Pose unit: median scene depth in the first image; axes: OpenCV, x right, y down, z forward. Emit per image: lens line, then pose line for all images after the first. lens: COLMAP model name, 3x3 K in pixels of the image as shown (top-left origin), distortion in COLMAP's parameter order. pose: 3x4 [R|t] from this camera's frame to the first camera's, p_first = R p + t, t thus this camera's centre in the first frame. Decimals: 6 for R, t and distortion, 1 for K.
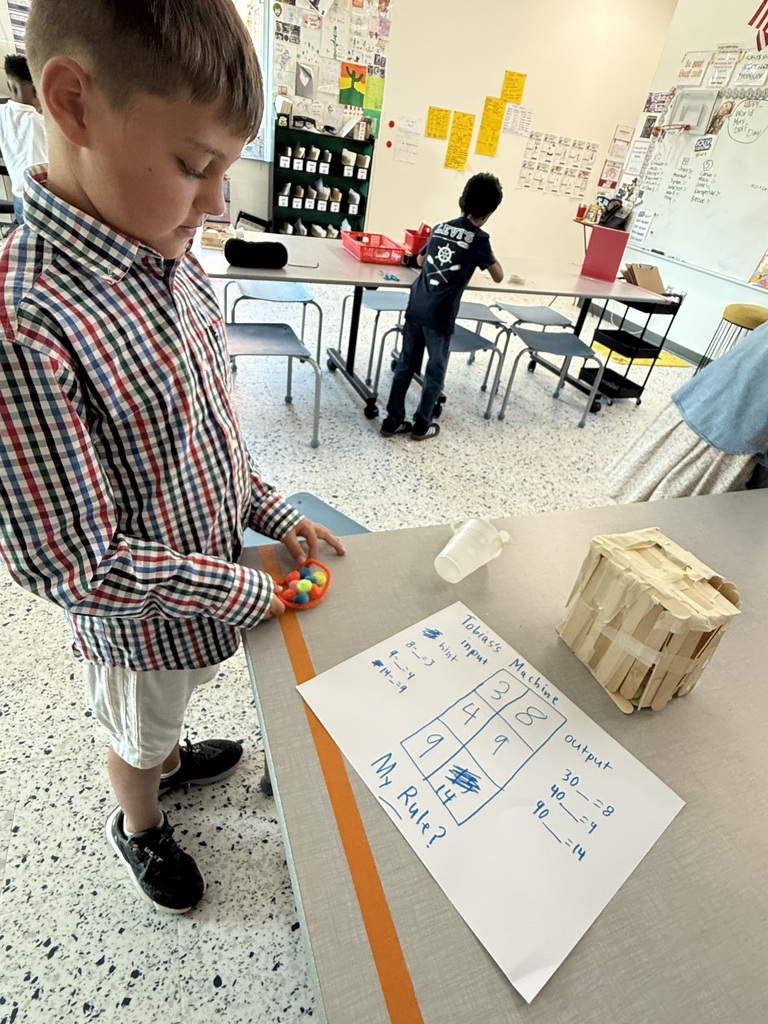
lens RADIAL K [[543.1, 0, 393.2], [0, 543.1, 507.0], [0, 0, 1]] dist [-0.001486, 0.001177]
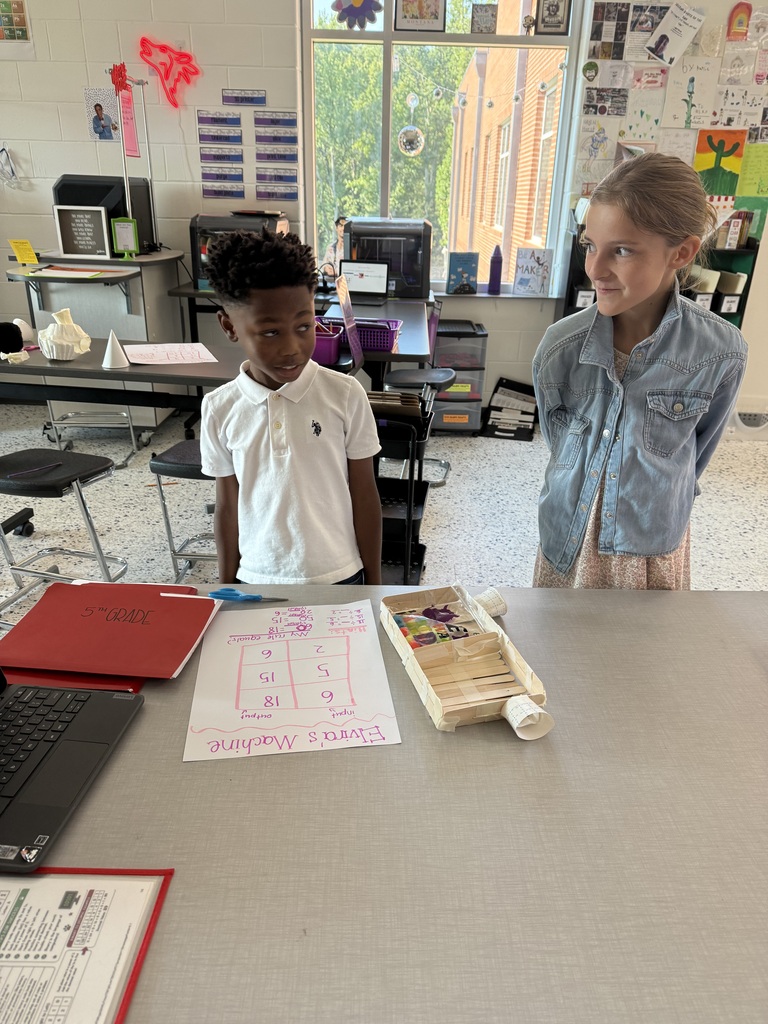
lens RADIAL K [[714.2, 0, 385.8], [0, 714.2, 511.0], [0, 0, 1]] dist [-0.007103, -0.015233]
pose [[0.922002, 0.027962, -0.386175, -0.098206], [-0.114618, 0.972396, -0.203244, -0.246495], [0.369832, 0.231654, 0.899756, 0.306296]]
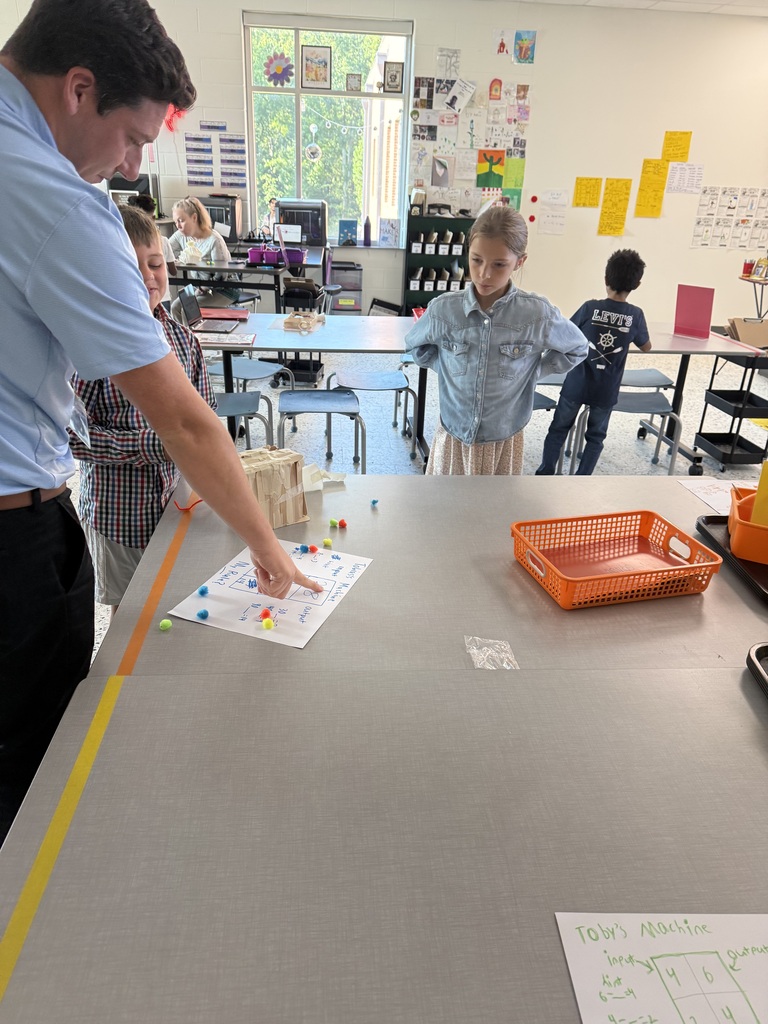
lens RADIAL K [[714.2, 0, 386.8], [0, 714.2, 514.2], [0, 0, 1]] dist [-0.007103, -0.015233]
pose [[0.956404, 0.008702, -0.291916, 0.124704], [-0.065340, 0.980594, -0.184843, 0.072587], [0.284643, 0.195858, 0.938412, -0.122668]]
